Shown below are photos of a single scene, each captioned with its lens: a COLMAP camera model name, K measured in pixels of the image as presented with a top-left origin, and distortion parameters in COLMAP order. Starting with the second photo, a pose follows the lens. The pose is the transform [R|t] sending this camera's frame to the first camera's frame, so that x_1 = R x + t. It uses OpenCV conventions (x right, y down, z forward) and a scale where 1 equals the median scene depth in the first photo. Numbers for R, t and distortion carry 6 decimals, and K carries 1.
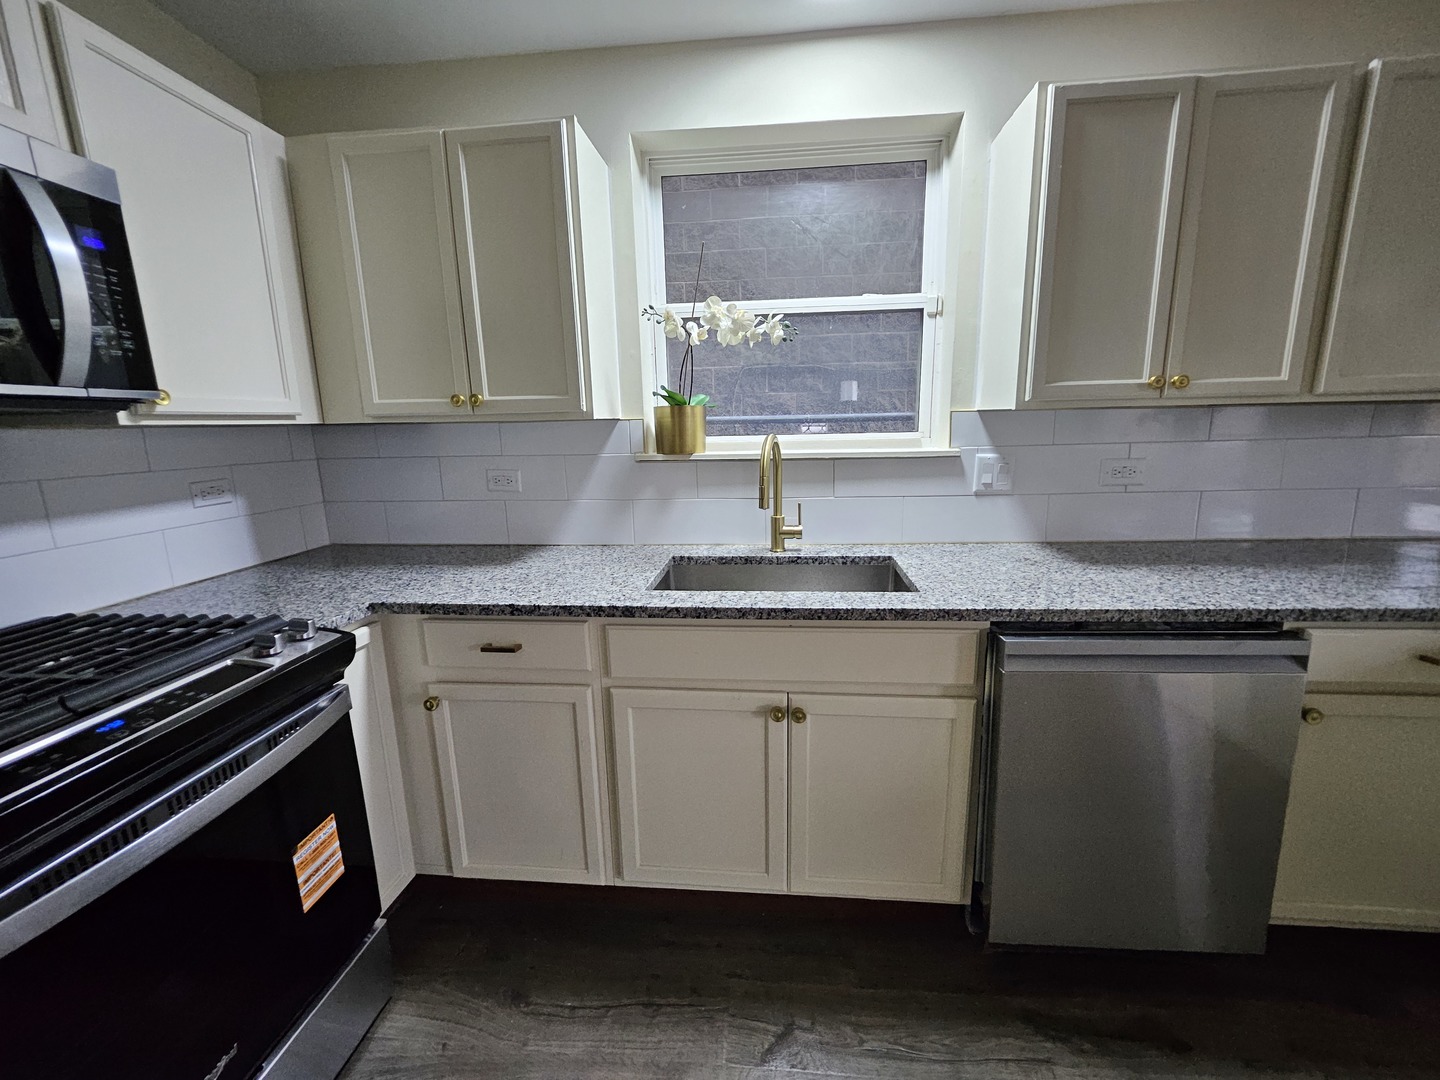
lens RADIAL K [[565.0, 0, 720.8], [0, 565.0, 527.8], [0, 0, 1]] dist [-0.002145, -0.000516]
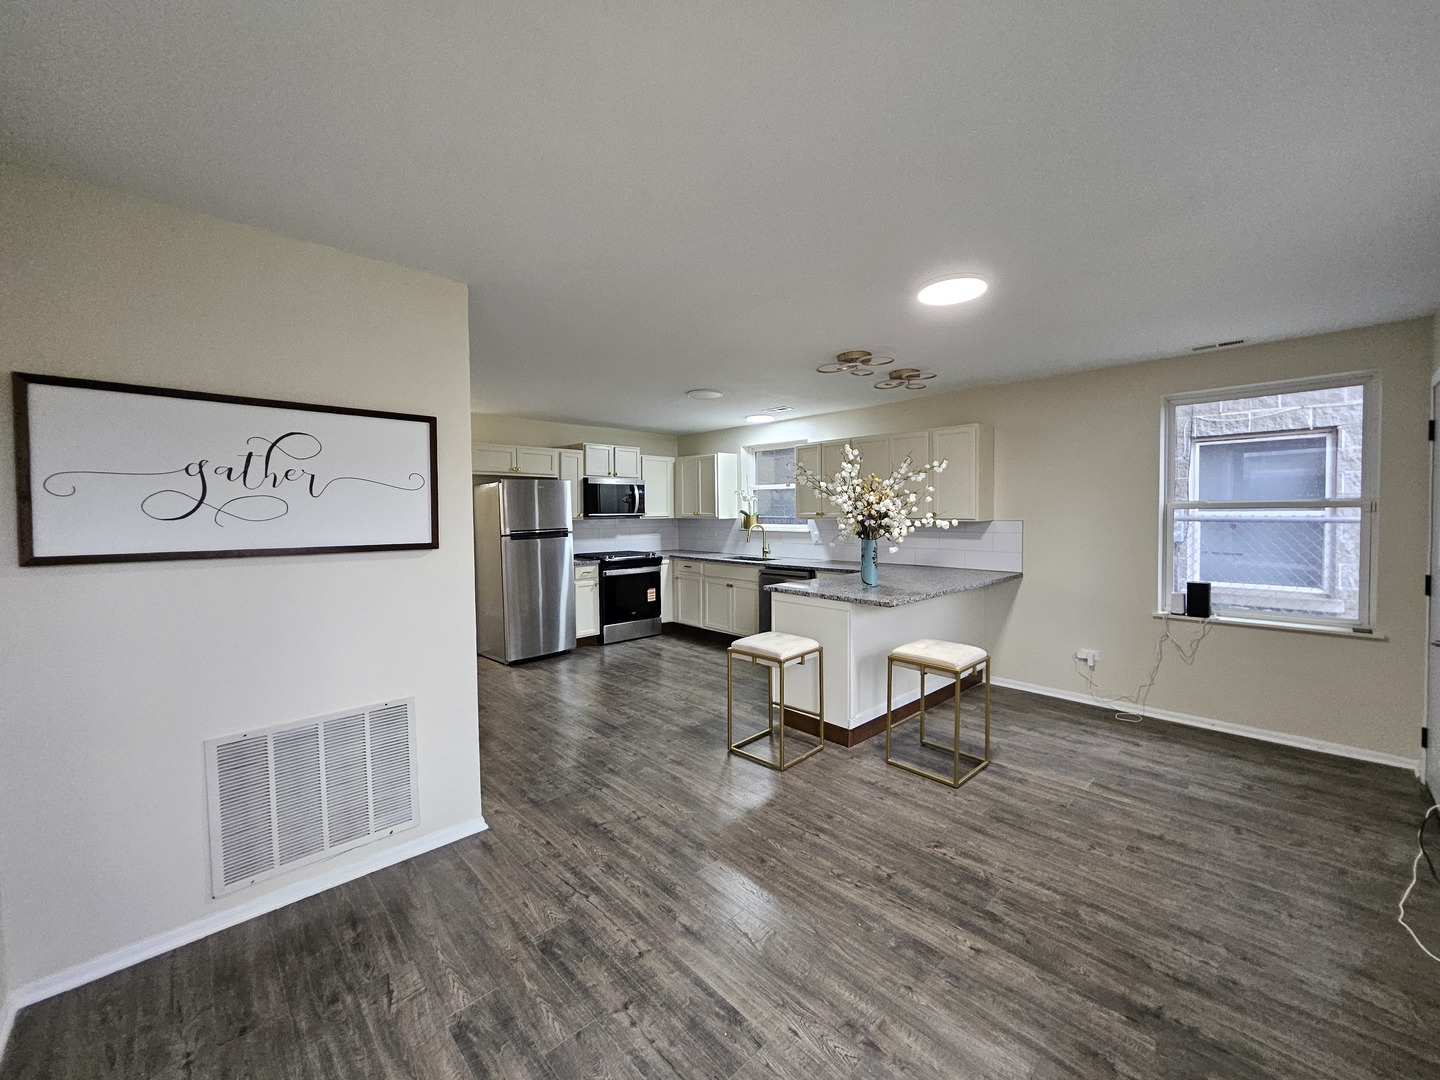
lens RADIAL K [[565.0, 0, 720.8], [0, 565.0, 527.8], [0, 0, 1]] dist [-0.002145, -0.000516]
pose [[0.747811, 0.035596, -0.662956, 2.940708], [-0.132857, 0.986387, -0.096901, 0.314628], [0.650482, 0.160542, 0.742361, -2.382982]]
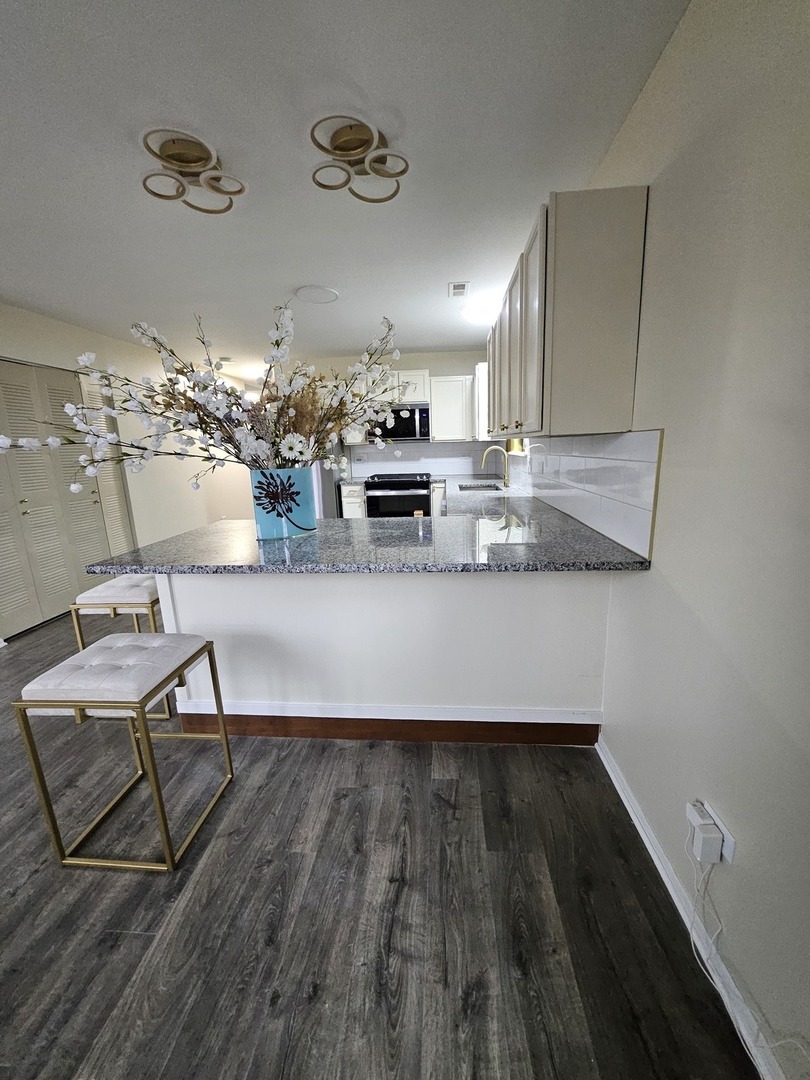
lens RADIAL K [[423.8, 0, 411.8], [0, 423.8, 539.2], [0, 0, 1]] dist [-0.002145, -0.000516]
pose [[0.012162, 0.235759, -0.971735, 3.050205], [-0.155484, 0.960433, 0.231071, -0.169369], [0.987764, 0.148279, 0.048337, 0.611145]]
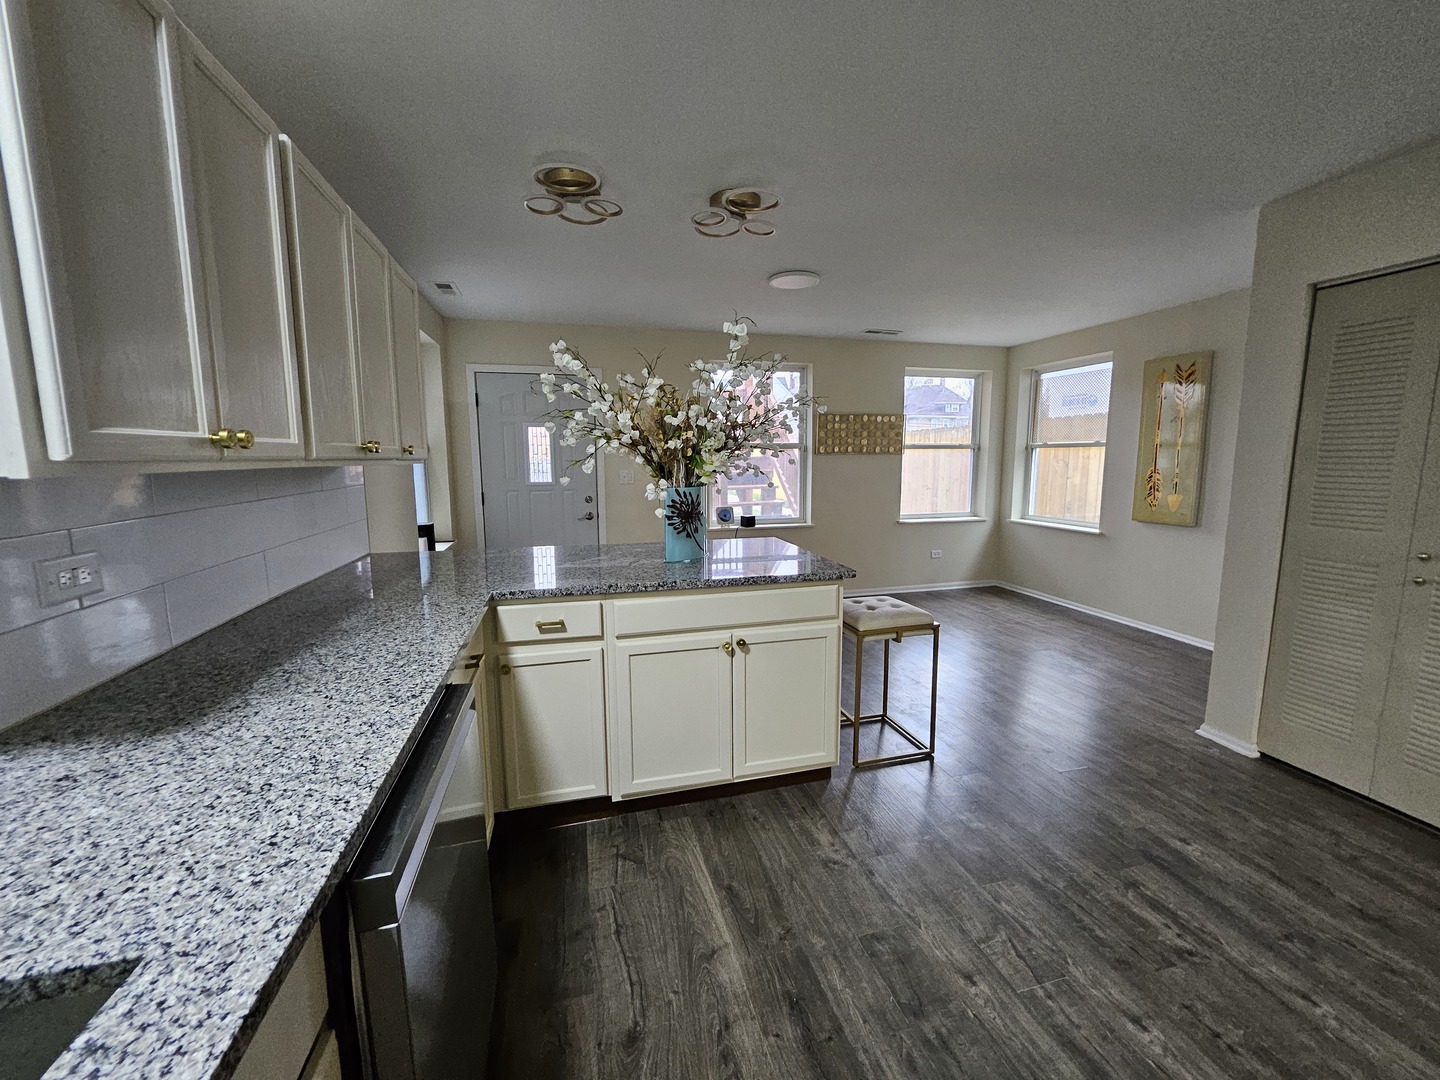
lens RADIAL K [[572.4, 0, 724.8], [0, 572.4, 532.3], [0, 0, 1]] dist [-0.000507, -0.000089]
pose [[-0.341237, -0.101921, 0.934435, -0.114581], [0.188159, 0.966577, 0.174139, -0.157097], [-0.920952, 0.235245, -0.310655, 0.696186]]
